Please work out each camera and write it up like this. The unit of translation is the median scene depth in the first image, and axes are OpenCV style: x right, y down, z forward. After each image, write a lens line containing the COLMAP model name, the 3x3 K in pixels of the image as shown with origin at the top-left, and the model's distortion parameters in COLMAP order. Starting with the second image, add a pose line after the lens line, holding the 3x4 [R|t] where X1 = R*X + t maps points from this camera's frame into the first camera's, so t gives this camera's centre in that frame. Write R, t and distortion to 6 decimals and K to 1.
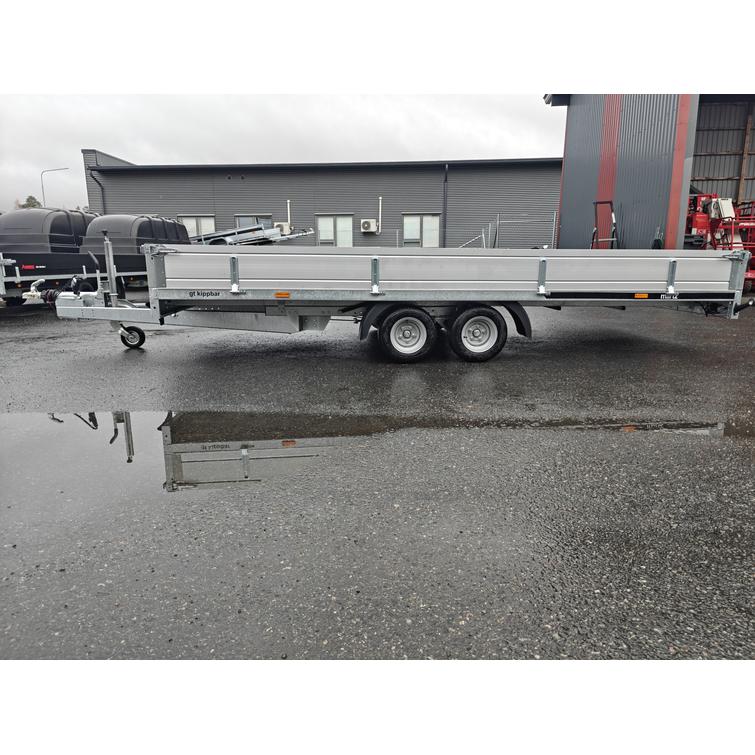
lens RADIAL K [[517.4, 0, 377.5], [0, 517.4, 377.5], [0, 0, 1]] dist [0.068727, -0.072000]
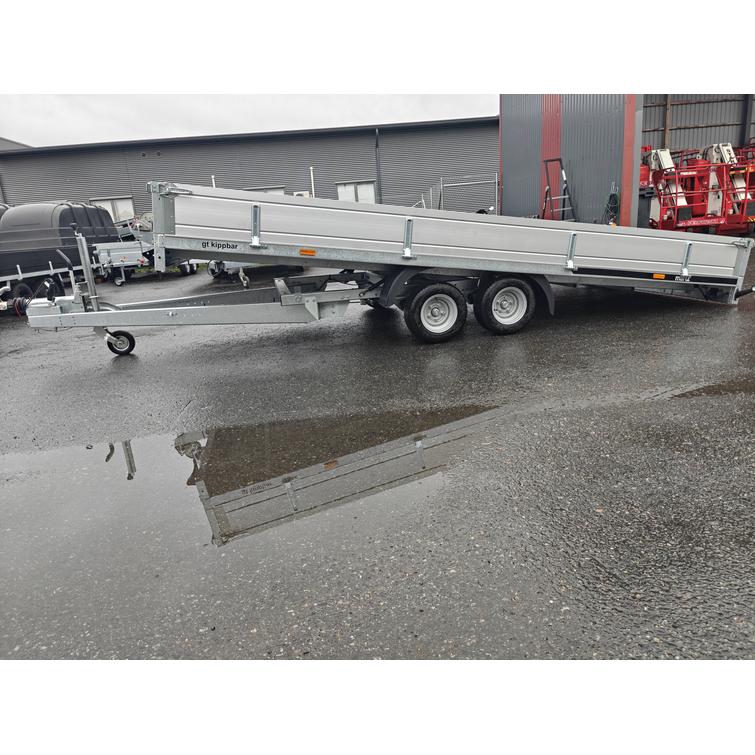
lens RADIAL K [[517.4, 0, 377.5], [0, 517.4, 377.5], [0, 0, 1]] dist [0.068727, -0.072000]
pose [[0.986539, -0.107090, 0.123581, -0.150462], [0.100299, 0.993150, 0.059944, -0.027410], [-0.129154, -0.046742, 0.990522, 0.053496]]
